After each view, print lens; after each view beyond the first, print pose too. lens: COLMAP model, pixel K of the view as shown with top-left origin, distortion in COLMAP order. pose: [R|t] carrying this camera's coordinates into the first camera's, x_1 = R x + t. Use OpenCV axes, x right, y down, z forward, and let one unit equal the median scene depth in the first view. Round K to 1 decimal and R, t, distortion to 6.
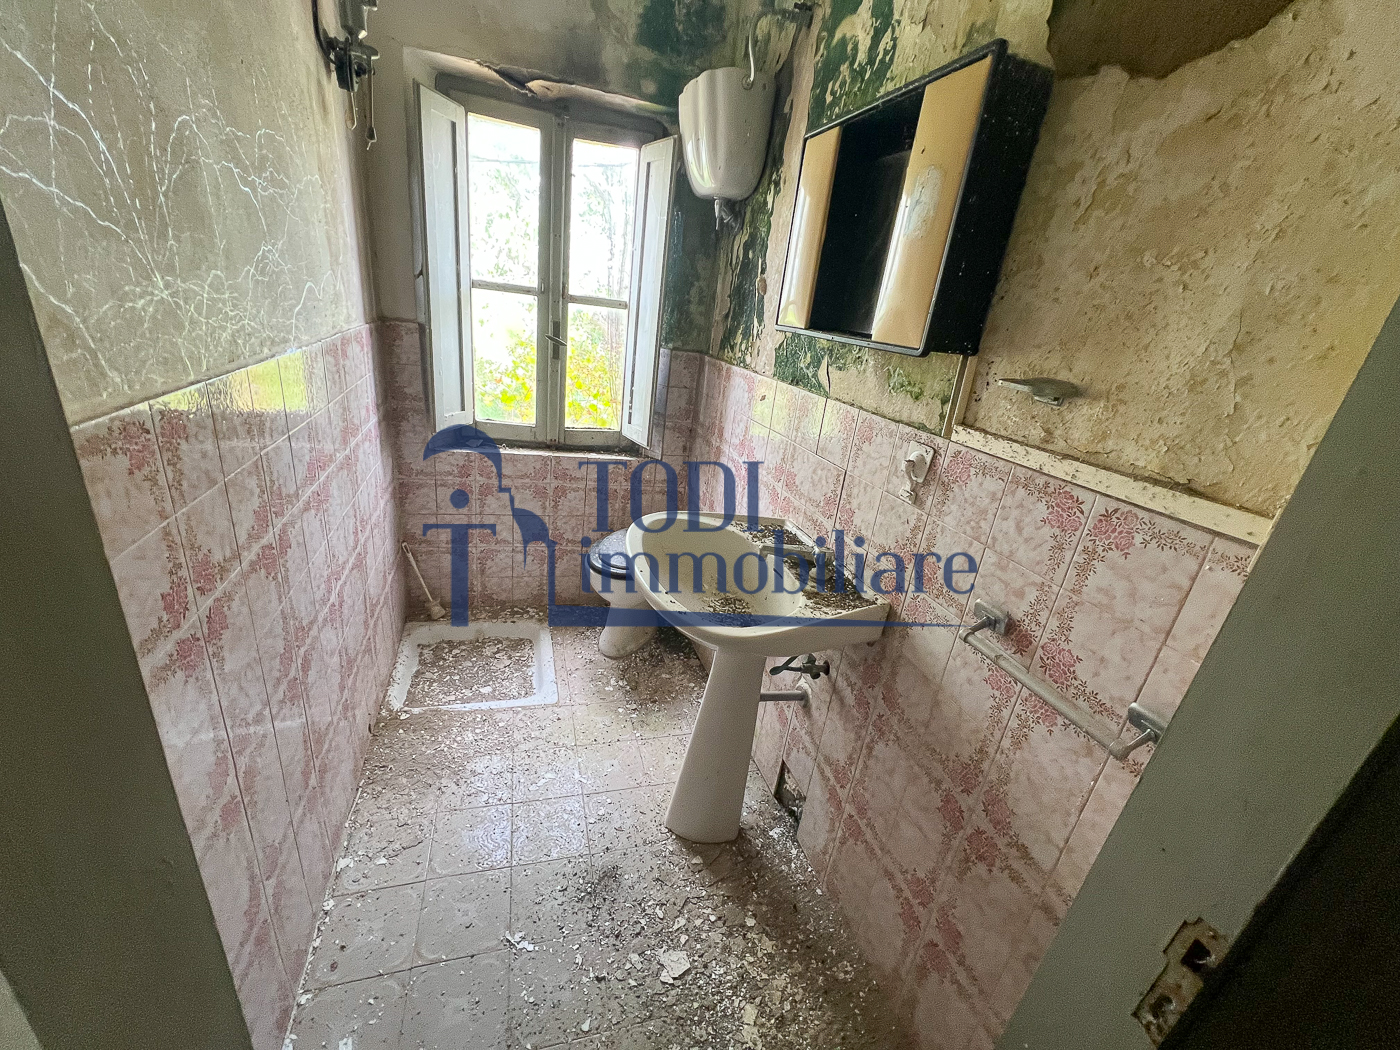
lens RADIAL K [[559.9, 0, 694.6], [0, 559.9, 520.9], [0, 0, 1]] dist [0.002771, 0.000391]
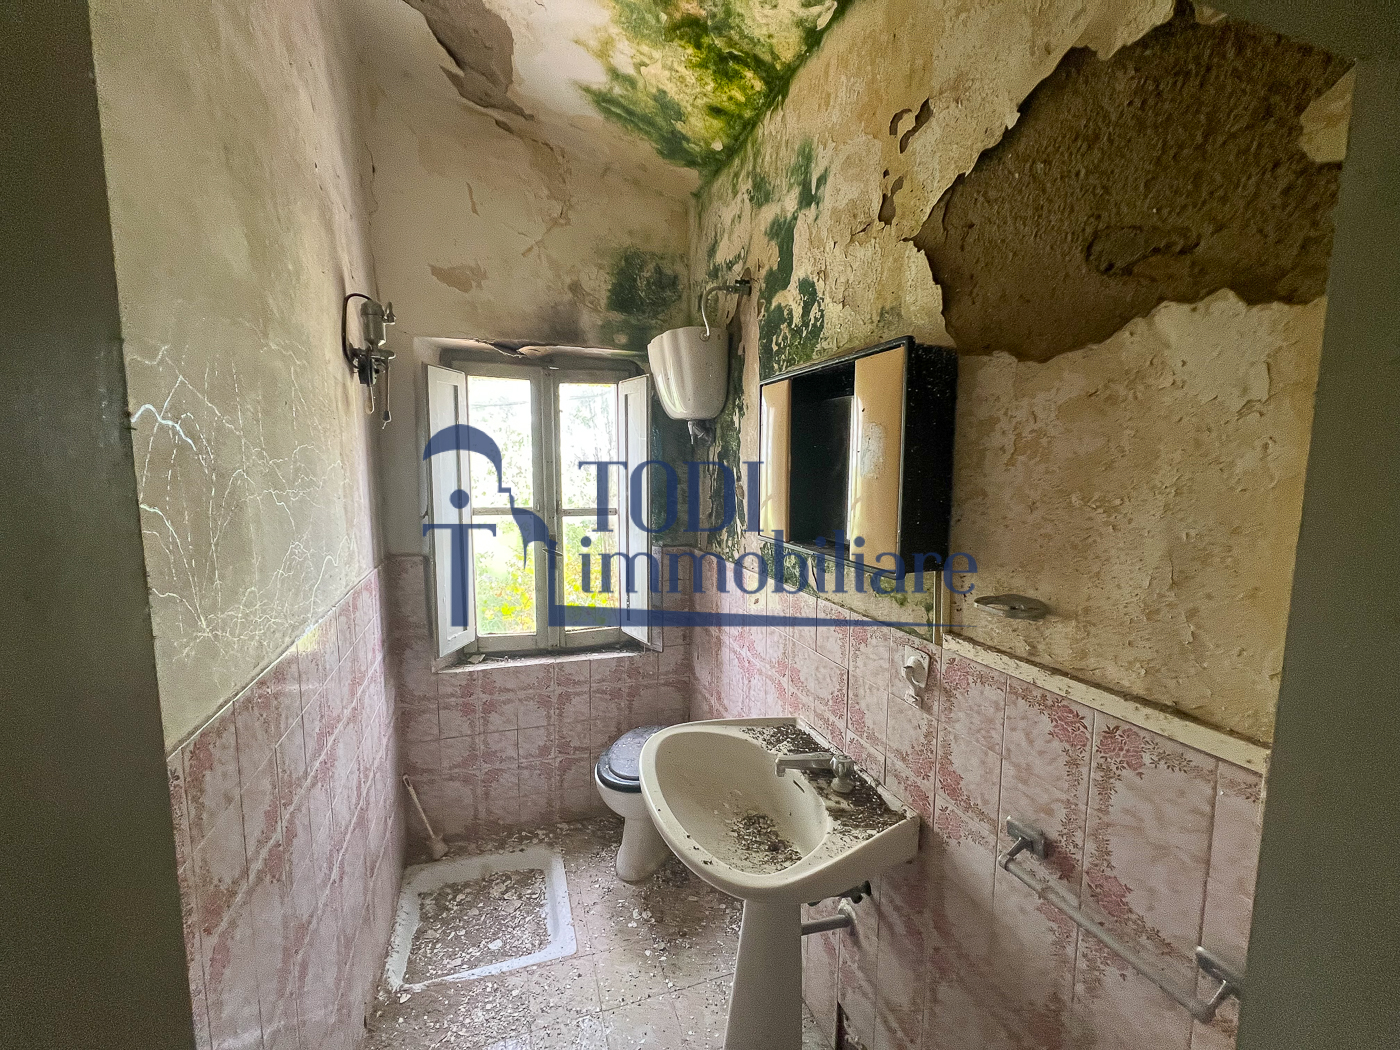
lens RADIAL K [[559.9, 0, 695.2], [0, 559.9, 524.8], [0, 0, 1]] dist [0.002771, 0.000391]
pose [[0.993030, -0.115156, 0.025098, -0.001716], [0.117738, 0.959567, -0.255674, -0.121893], [0.005359, 0.256847, 0.966437, -0.058926]]
